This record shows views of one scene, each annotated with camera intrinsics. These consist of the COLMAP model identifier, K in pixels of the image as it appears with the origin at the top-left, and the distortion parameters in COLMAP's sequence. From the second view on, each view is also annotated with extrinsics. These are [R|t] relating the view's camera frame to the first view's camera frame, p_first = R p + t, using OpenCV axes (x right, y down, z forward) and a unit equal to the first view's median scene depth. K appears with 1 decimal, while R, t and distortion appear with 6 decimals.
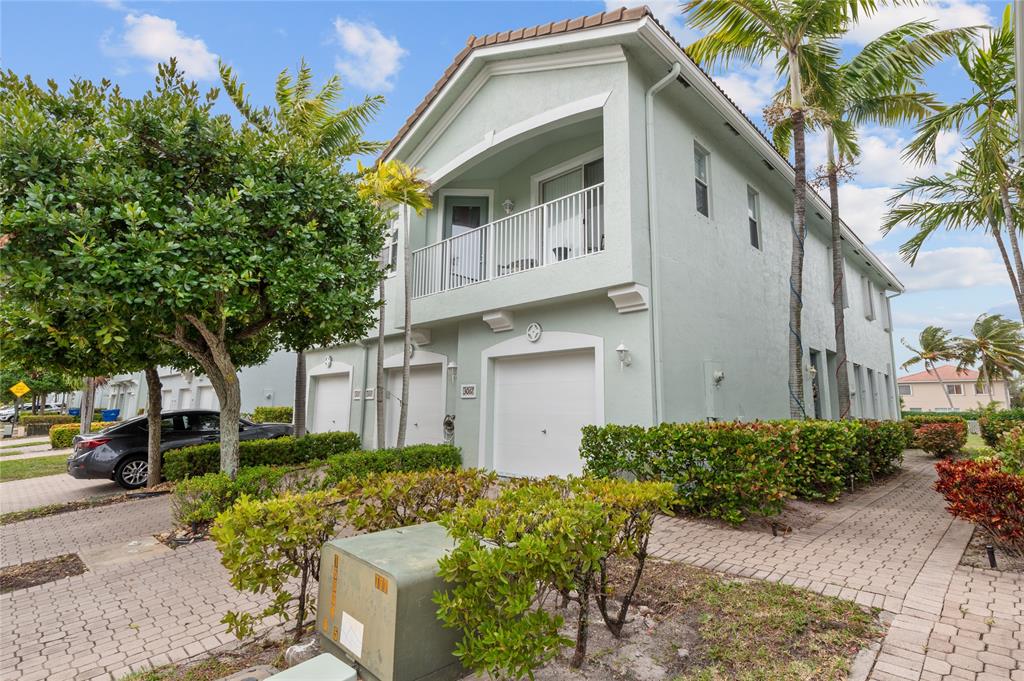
lens RADIAL K [[520.9, 0, 512.0], [0, 520.9, 340.5], [0, 0, 1]] dist [0.003491, -0.000178]
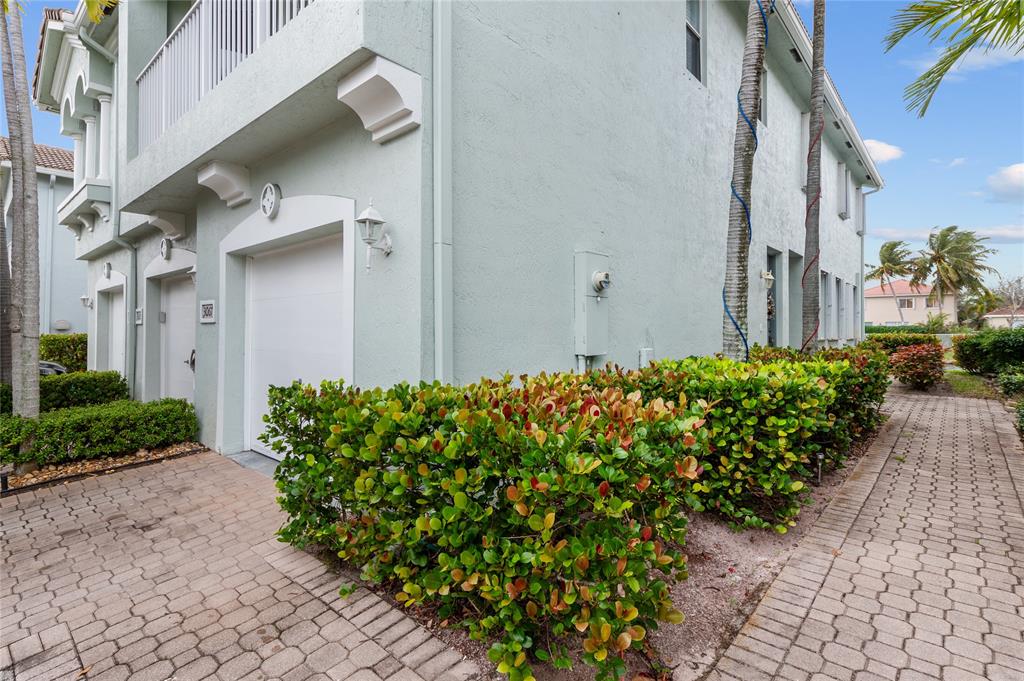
lens RADIAL K [[520.9, 0, 512.0], [0, 520.9, 340.5], [0, 0, 1]] dist [0.003491, -0.000178]
pose [[0.998090, -0.012714, 0.060461, 0.201518], [0.003102, 0.987674, 0.156495, 0.033869], [-0.061706, -0.156008, 0.985826, 0.339249]]
